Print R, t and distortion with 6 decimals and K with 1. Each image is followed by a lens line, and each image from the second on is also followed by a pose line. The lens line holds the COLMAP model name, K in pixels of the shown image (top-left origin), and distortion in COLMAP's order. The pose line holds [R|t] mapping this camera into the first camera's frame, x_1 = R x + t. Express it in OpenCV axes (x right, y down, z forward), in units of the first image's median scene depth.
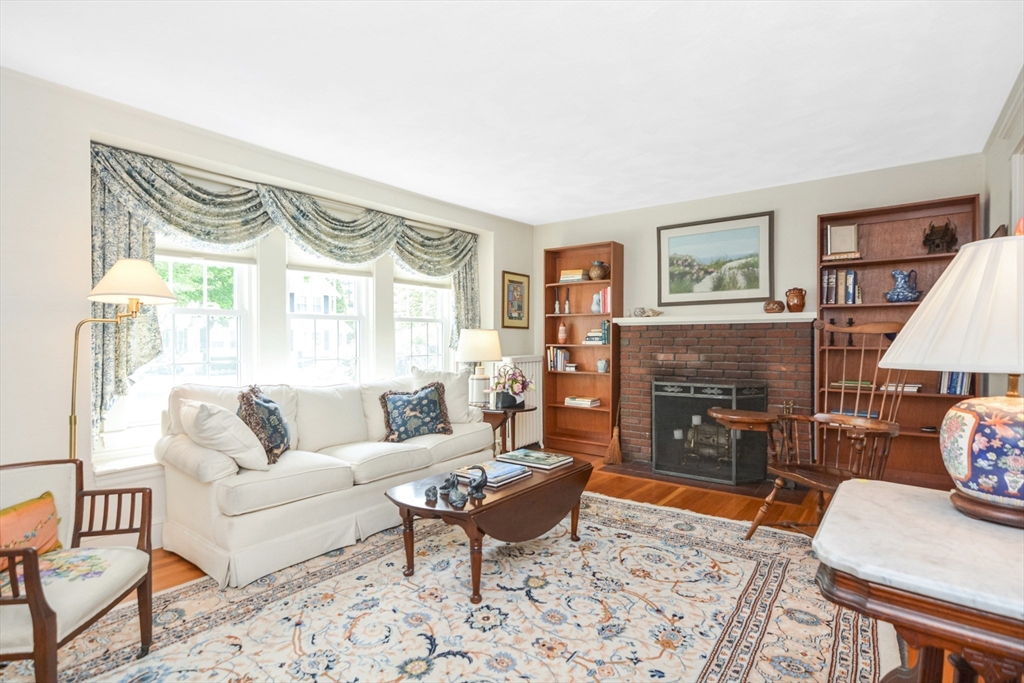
lens RADIAL K [[522.2, 0, 506.4], [0, 522.2, 344.2], [0, 0, 1]] dist [0.002227, -0.011999]
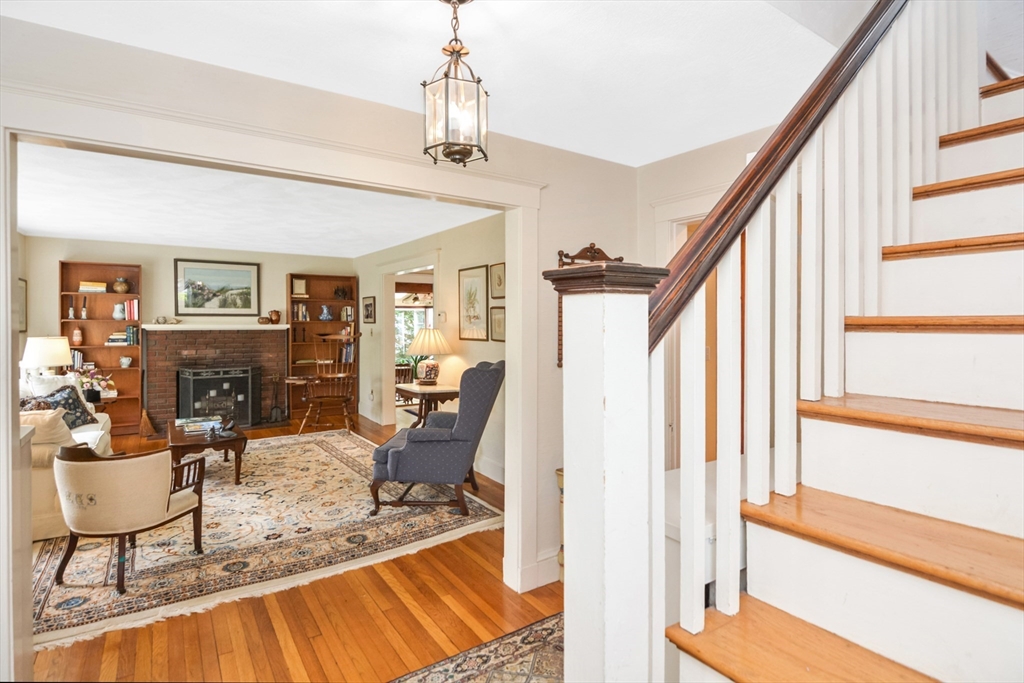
lens RADIAL K [[550.8, 0, 536.1], [0, 550.8, 330.8], [0, 0, 1]] dist [0.002881, -0.015101]
pose [[0.282999, -0.018970, 0.958932, -0.929883], [0.000386, 0.999807, 0.019665, -0.068833], [-0.959120, -0.005195, 0.282952, -0.359961]]
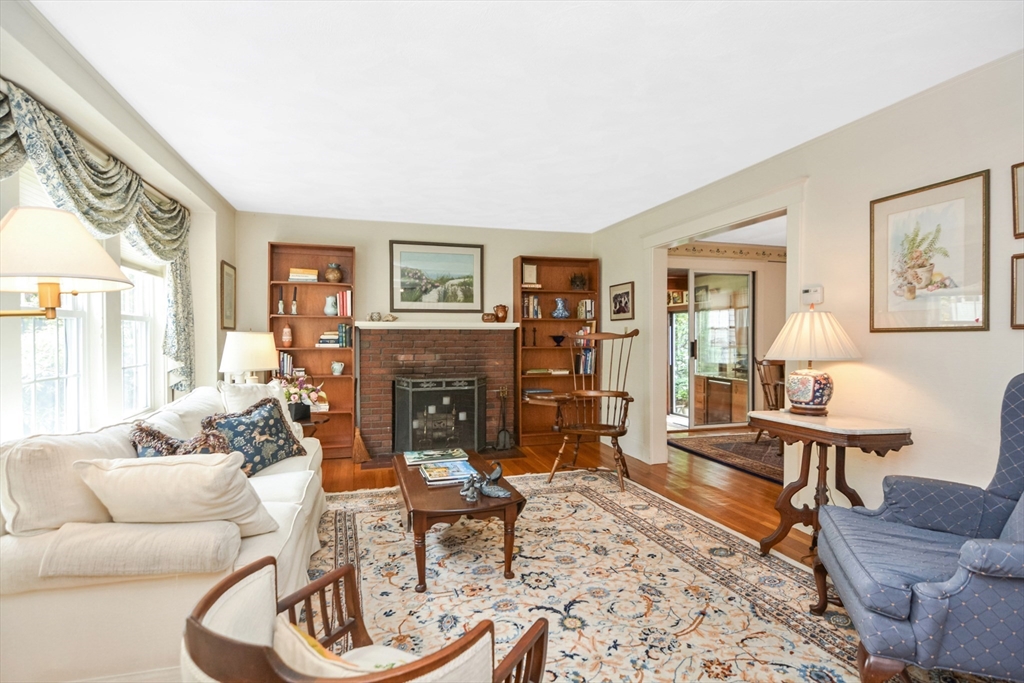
lens RADIAL K [[522.2, 0, 506.4], [0, 522.2, 344.2], [0, 0, 1]] dist [0.002227, -0.011999]
pose [[0.567709, -0.013050, 0.823126, -0.538110], [0.006518, 0.999914, 0.011357, -0.017105], [-0.823204, -0.001083, 0.567745, 0.191190]]
